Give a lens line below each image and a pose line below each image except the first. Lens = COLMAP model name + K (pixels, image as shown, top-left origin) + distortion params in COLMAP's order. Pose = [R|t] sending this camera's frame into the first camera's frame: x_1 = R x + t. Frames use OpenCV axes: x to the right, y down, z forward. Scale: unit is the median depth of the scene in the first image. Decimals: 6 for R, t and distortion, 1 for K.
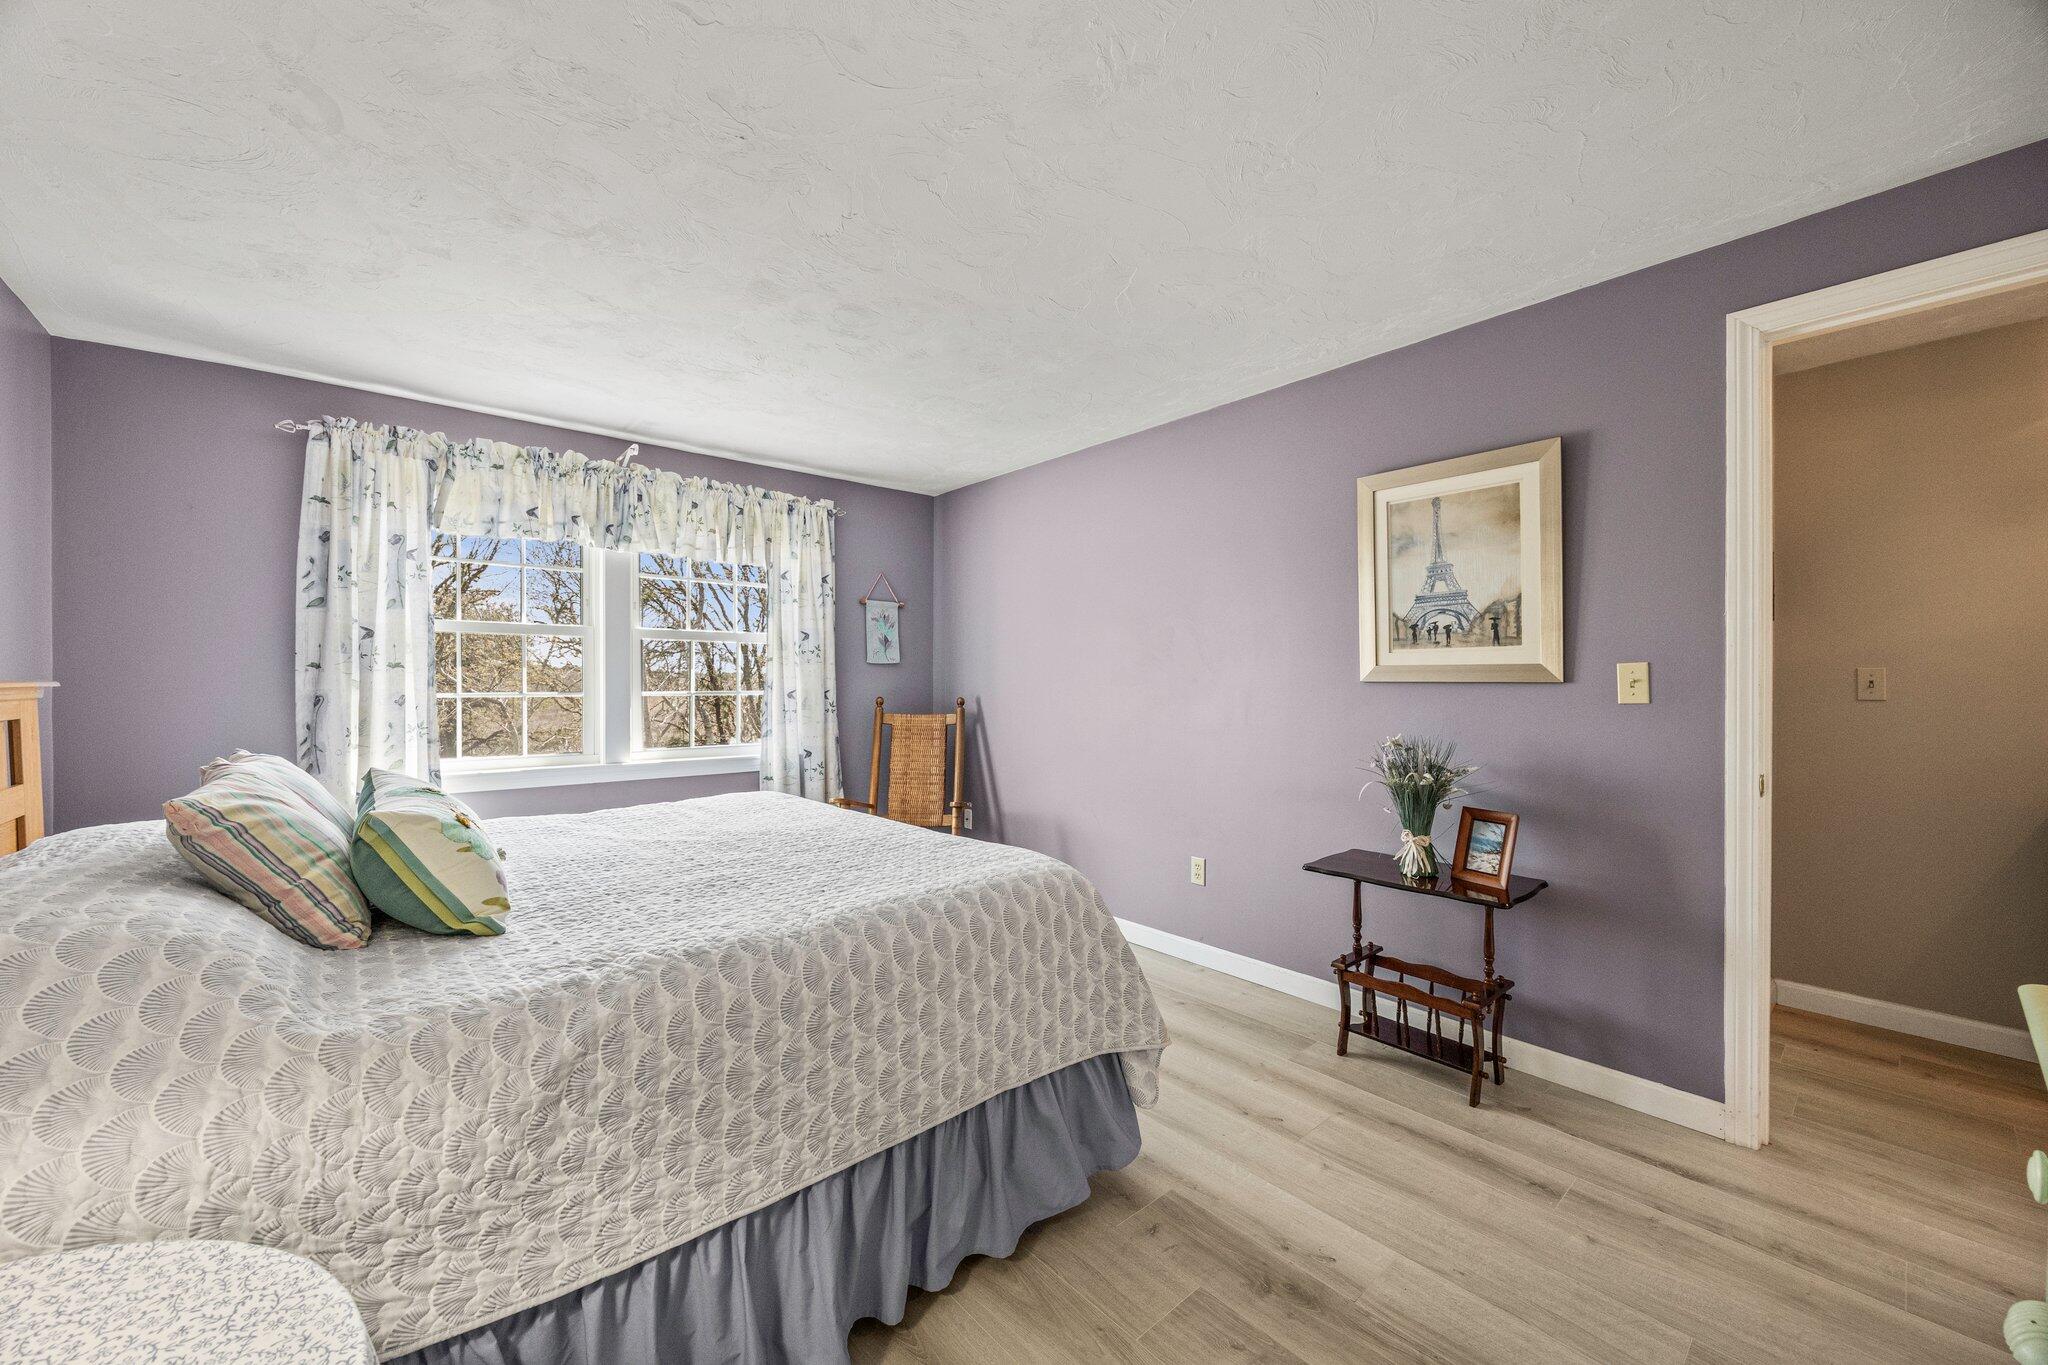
lens RADIAL K [[773.5, 0, 1005.6], [0, 773.5, 685.2], [0, 0, 1]] dist [-0.008260, 0.000287]
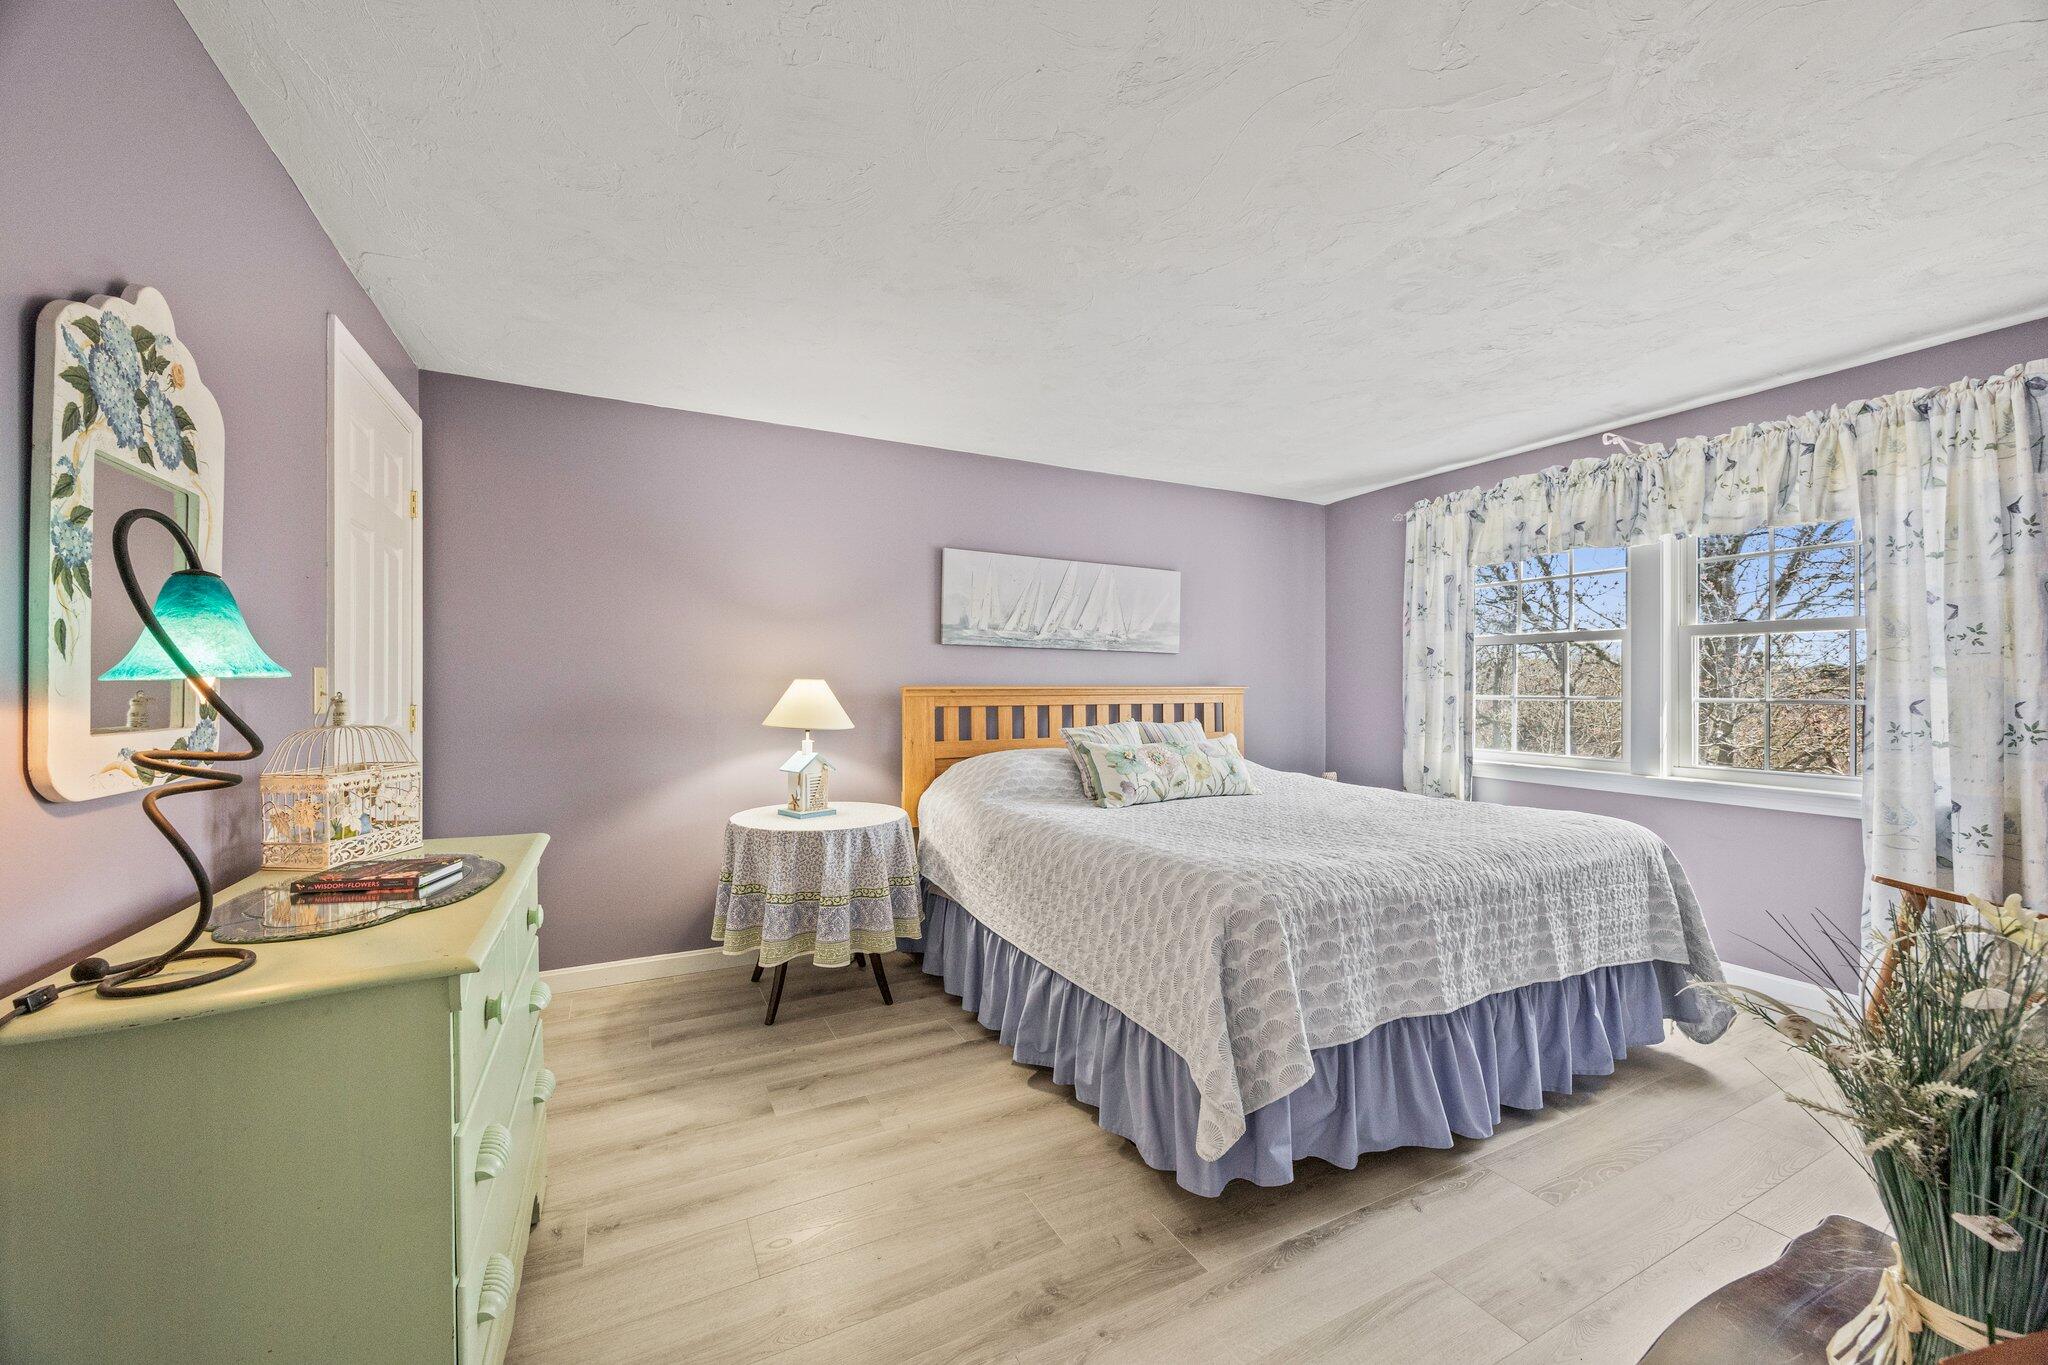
lens RADIAL K [[784.2, 0, 1032.1], [0, 784.2, 674.5], [0, 0, 1]] dist [-0.011918, 0.000114]
pose [[-0.237635, -0.010861, -0.971294, 0.615776], [-0.003614, 0.999940, -0.010297, -0.006841], [0.971348, 0.001064, -0.237660, 0.555164]]
